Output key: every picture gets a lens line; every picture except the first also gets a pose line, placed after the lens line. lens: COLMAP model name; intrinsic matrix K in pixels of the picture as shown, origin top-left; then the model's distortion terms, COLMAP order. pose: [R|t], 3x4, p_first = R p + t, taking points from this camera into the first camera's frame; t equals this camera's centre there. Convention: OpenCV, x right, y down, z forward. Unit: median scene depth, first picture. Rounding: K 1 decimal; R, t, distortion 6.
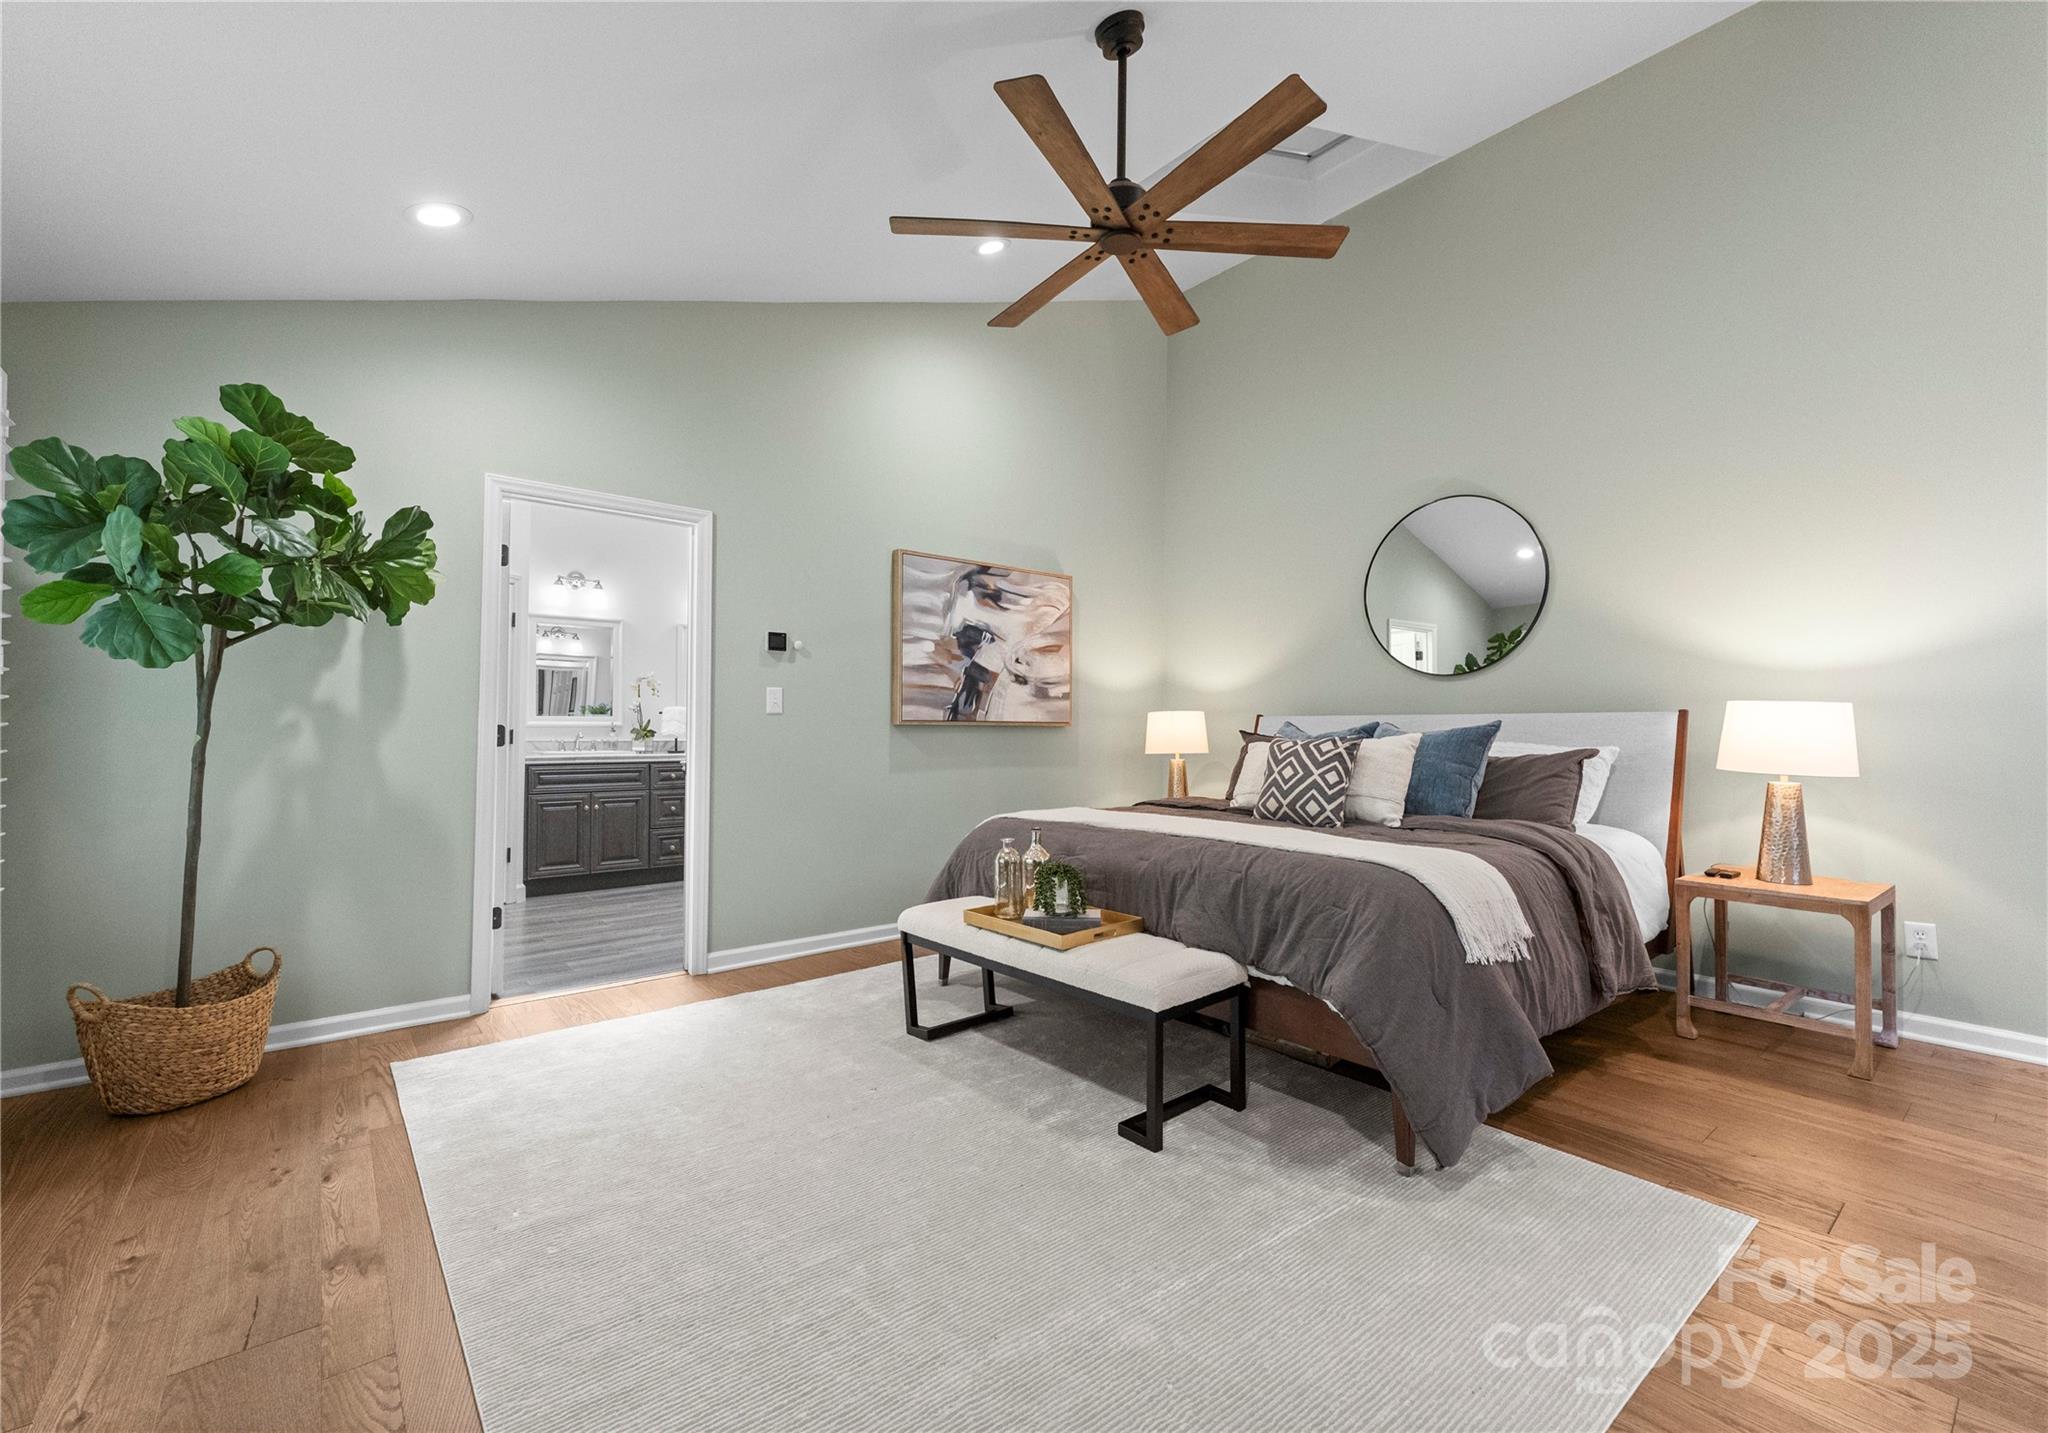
lens RADIAL K [[870.7, 0, 1029.6], [0, 870.7, 717.8], [0, 0, 1]] dist [0.000110, 0.001564]
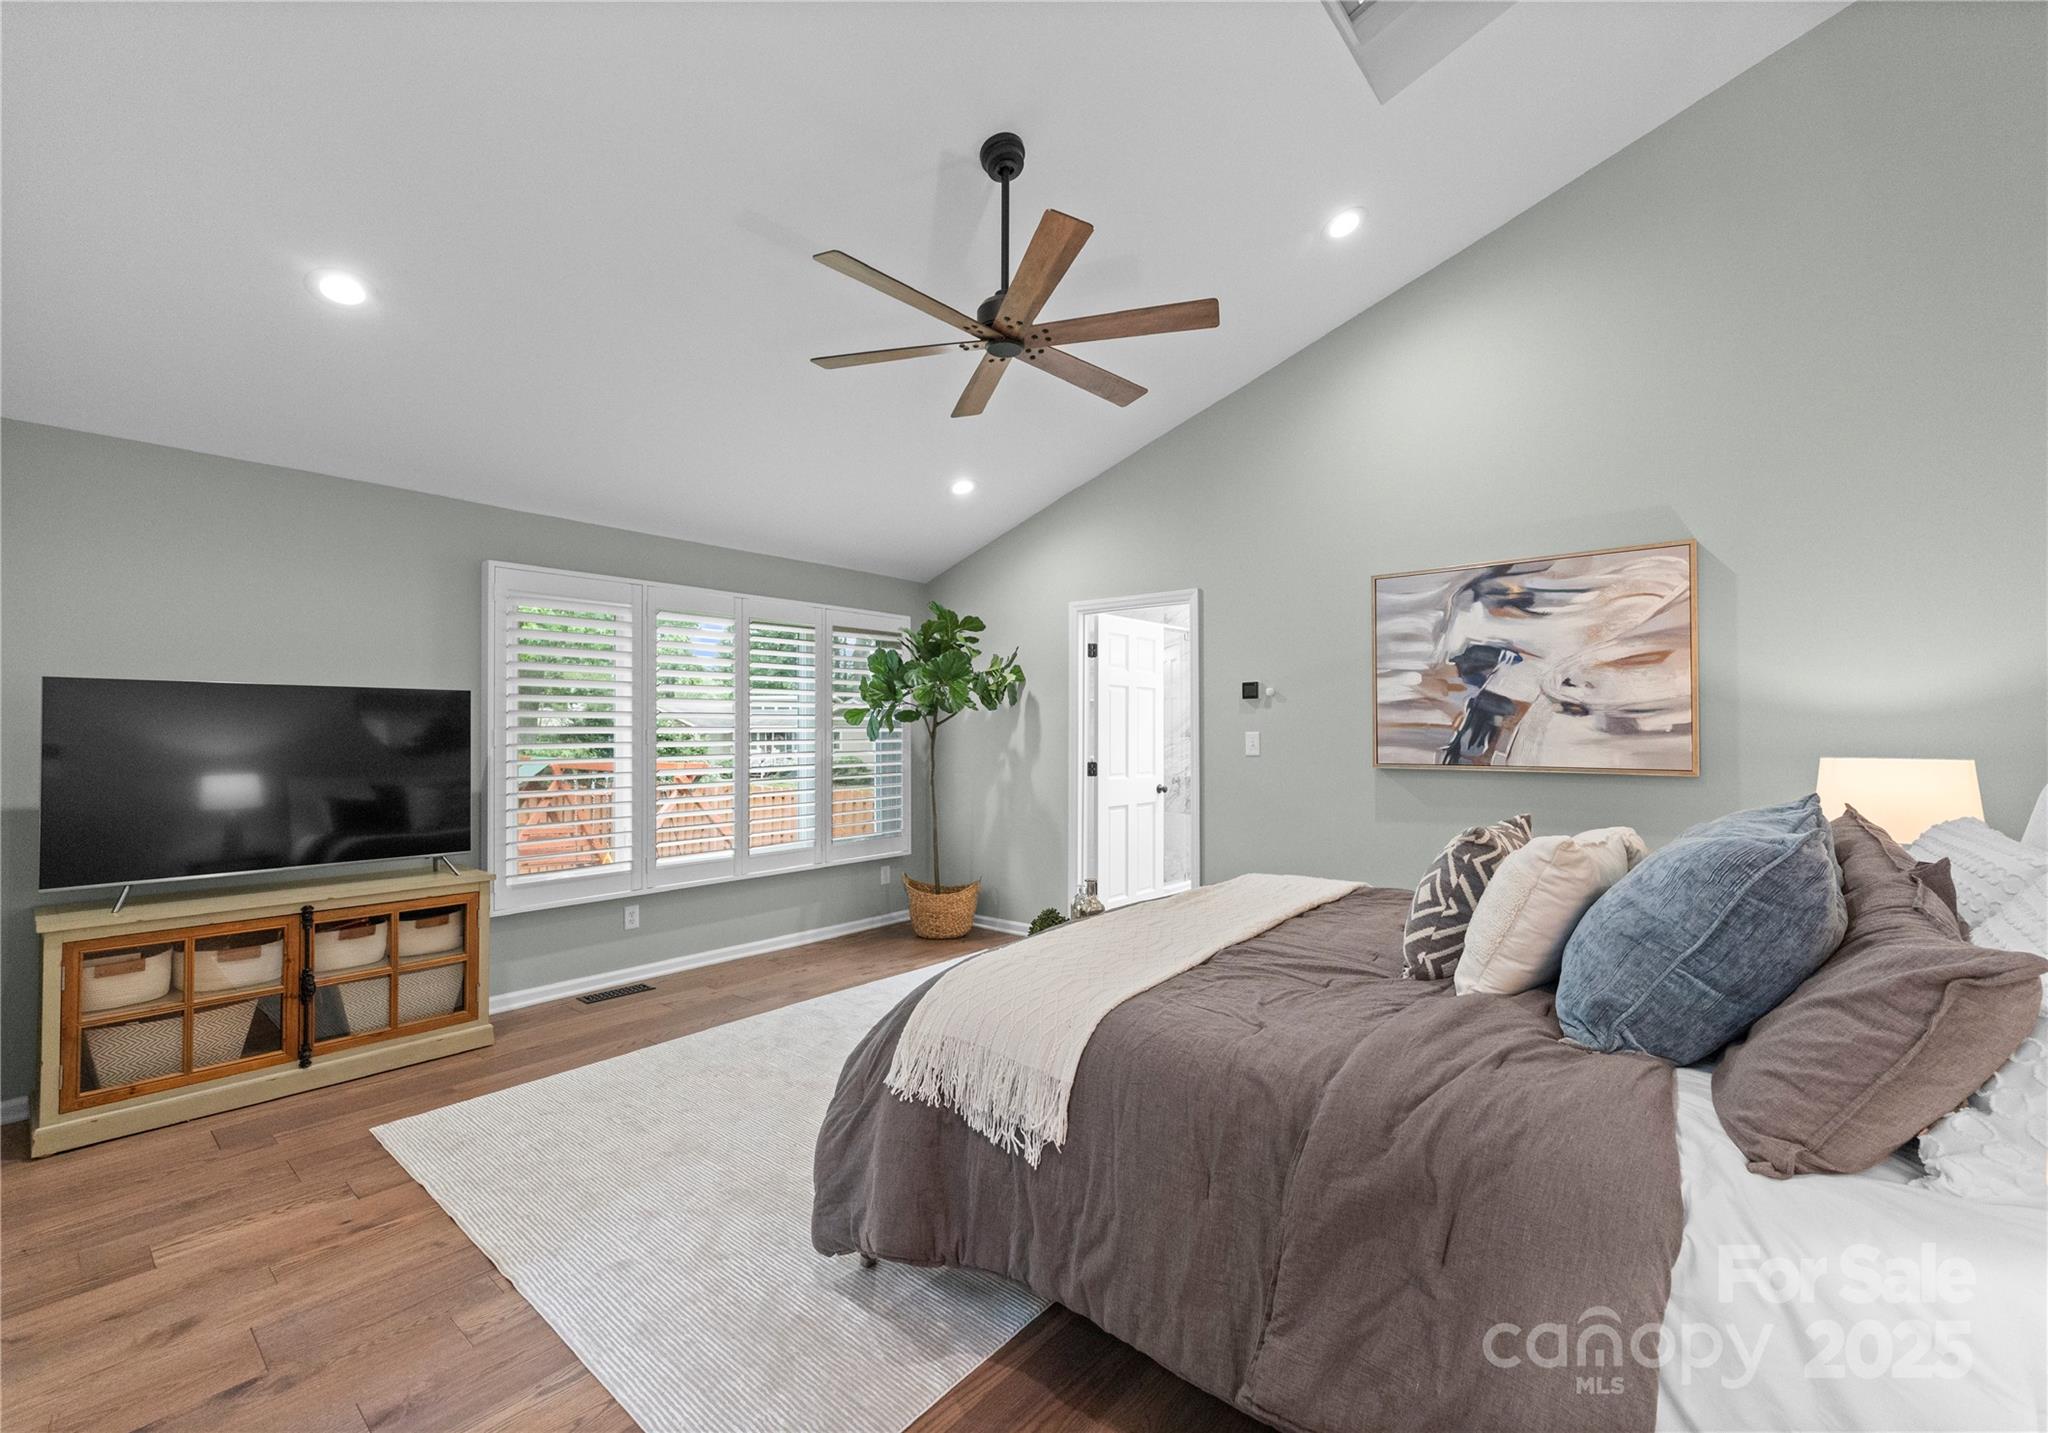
lens RADIAL K [[870.7, 0, 1025.4], [0, 870.7, 720.5], [0, 0, 1]] dist [0.000110, 0.001564]
pose [[0.176550, -0.013305, -0.984202, 0.645372], [0.020628, 0.999739, -0.009815, -0.038437], [0.984075, -0.018570, 0.176779, 0.452407]]
